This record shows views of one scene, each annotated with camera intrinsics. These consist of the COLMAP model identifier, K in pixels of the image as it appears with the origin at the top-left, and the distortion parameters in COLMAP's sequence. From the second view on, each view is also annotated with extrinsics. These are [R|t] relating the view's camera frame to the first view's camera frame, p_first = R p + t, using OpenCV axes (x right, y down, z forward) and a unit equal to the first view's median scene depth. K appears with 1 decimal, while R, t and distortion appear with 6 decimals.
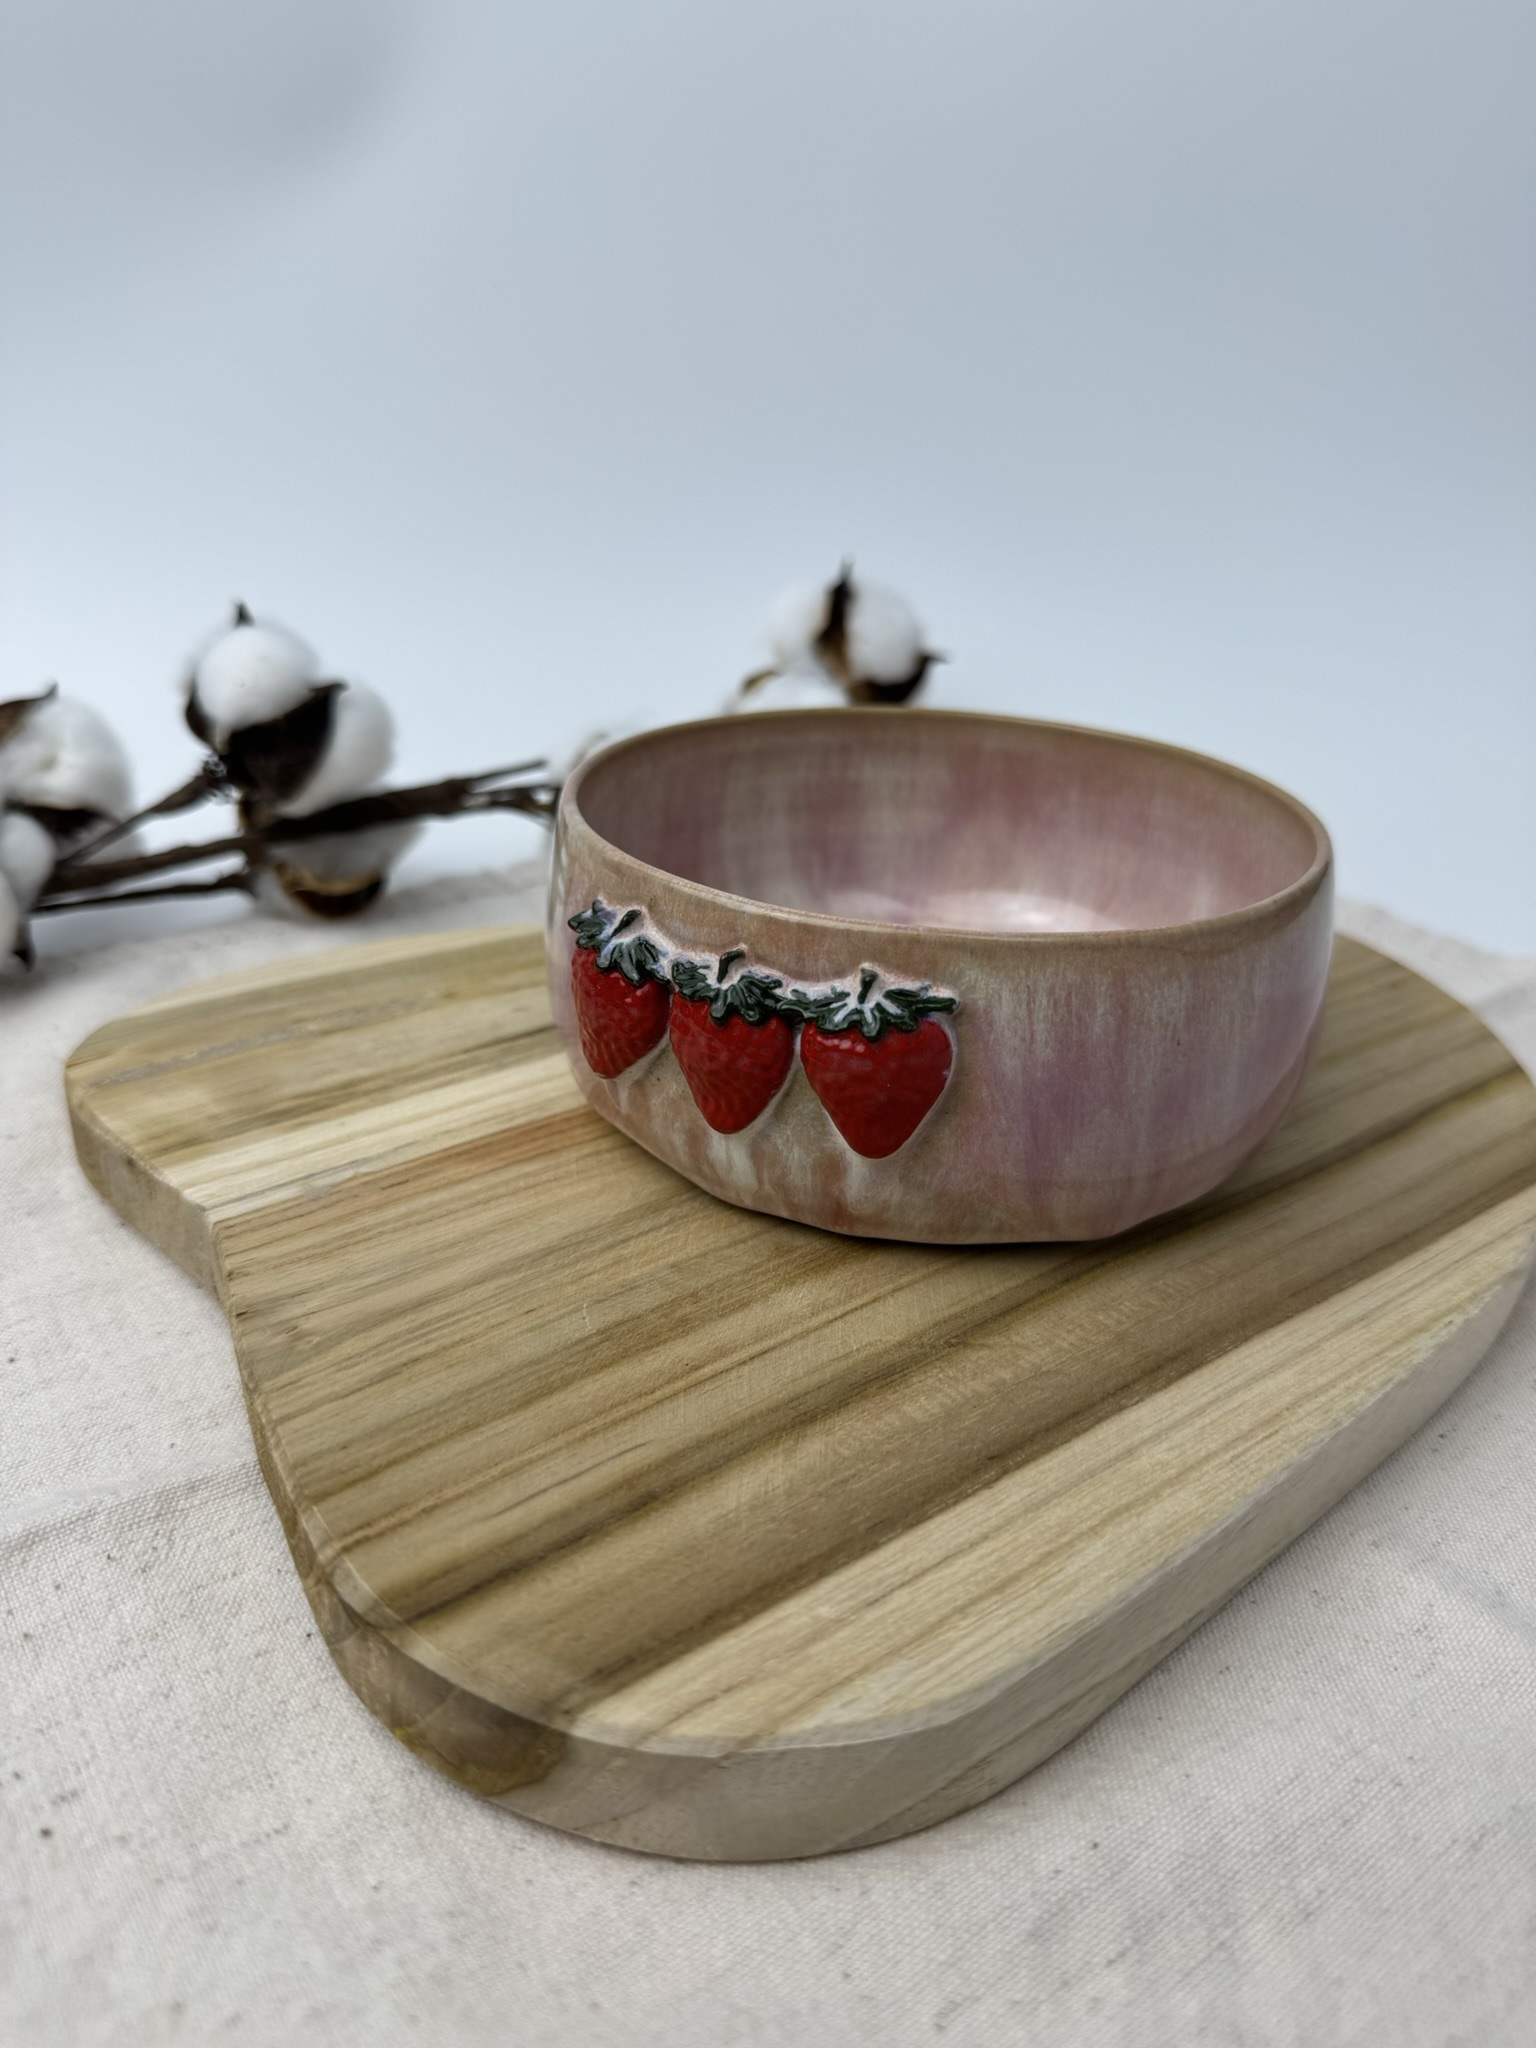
lens RADIAL K [[1456.8, 0, 773.6], [0, 1456.8, 1052.5], [0, 0, 1]] dist [0.029076, -0.076336]
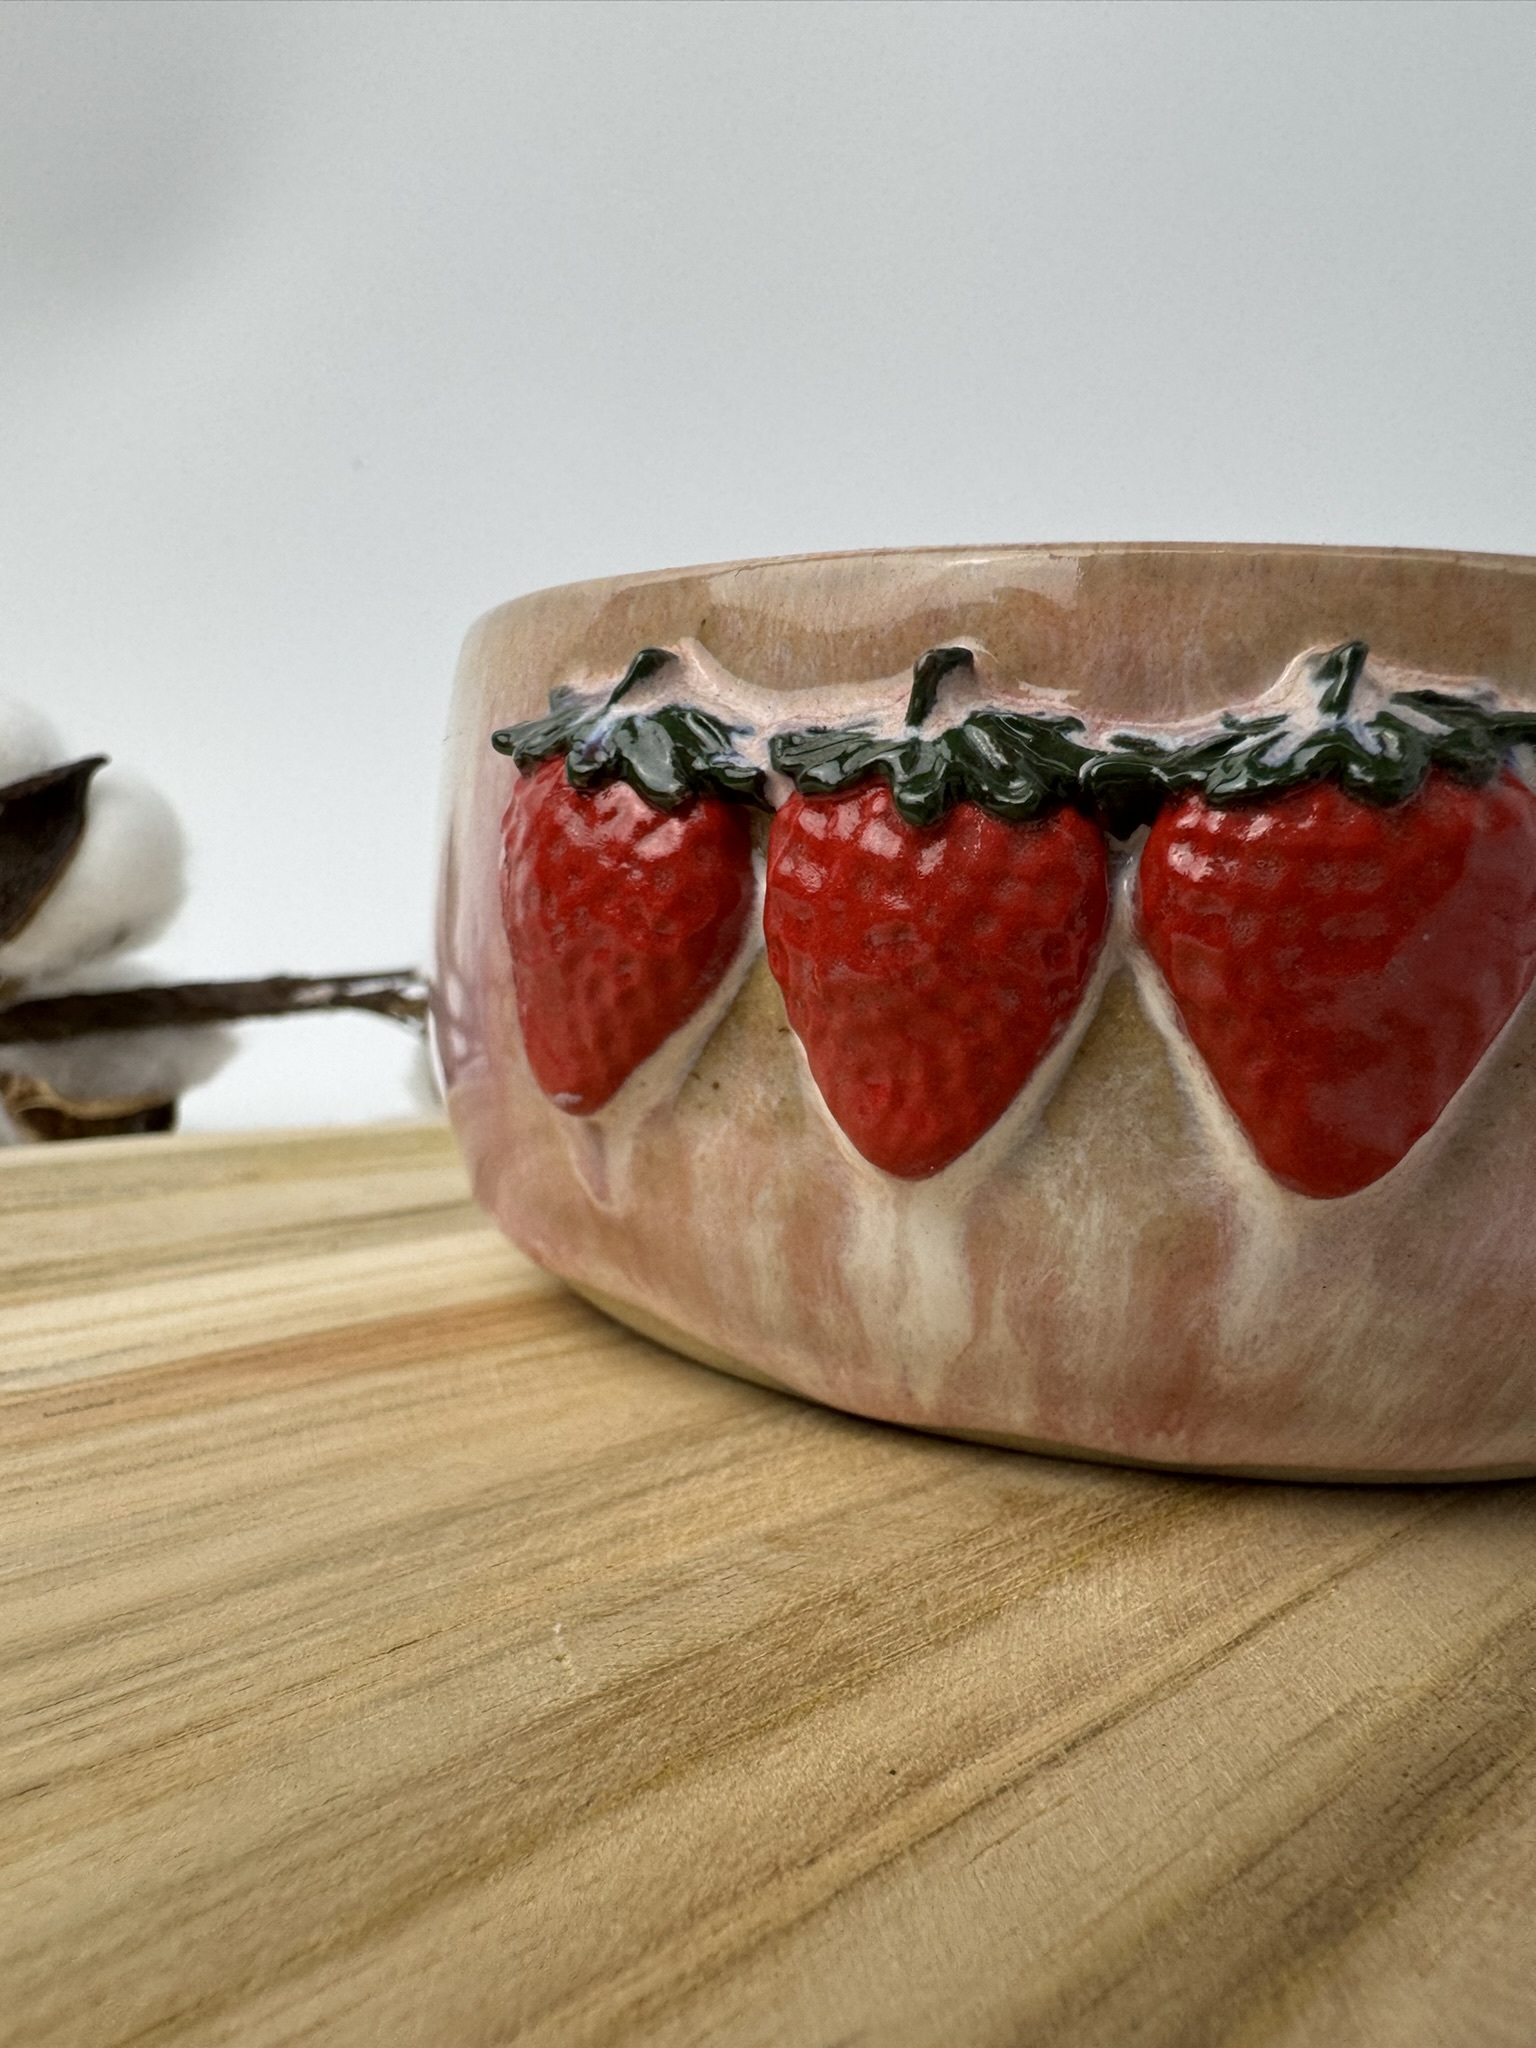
lens RADIAL K [[1459.4, 0, 753.0], [0, 1459.4, 1344.7], [0, 0, 1]] dist [-0.023631, 0.001534]
pose [[0.996297, -0.019354, 0.083776, -0.114445], [0.030594, 0.990367, -0.135043, 0.160502], [-0.080355, 0.137106, 0.987292, 0.659236]]
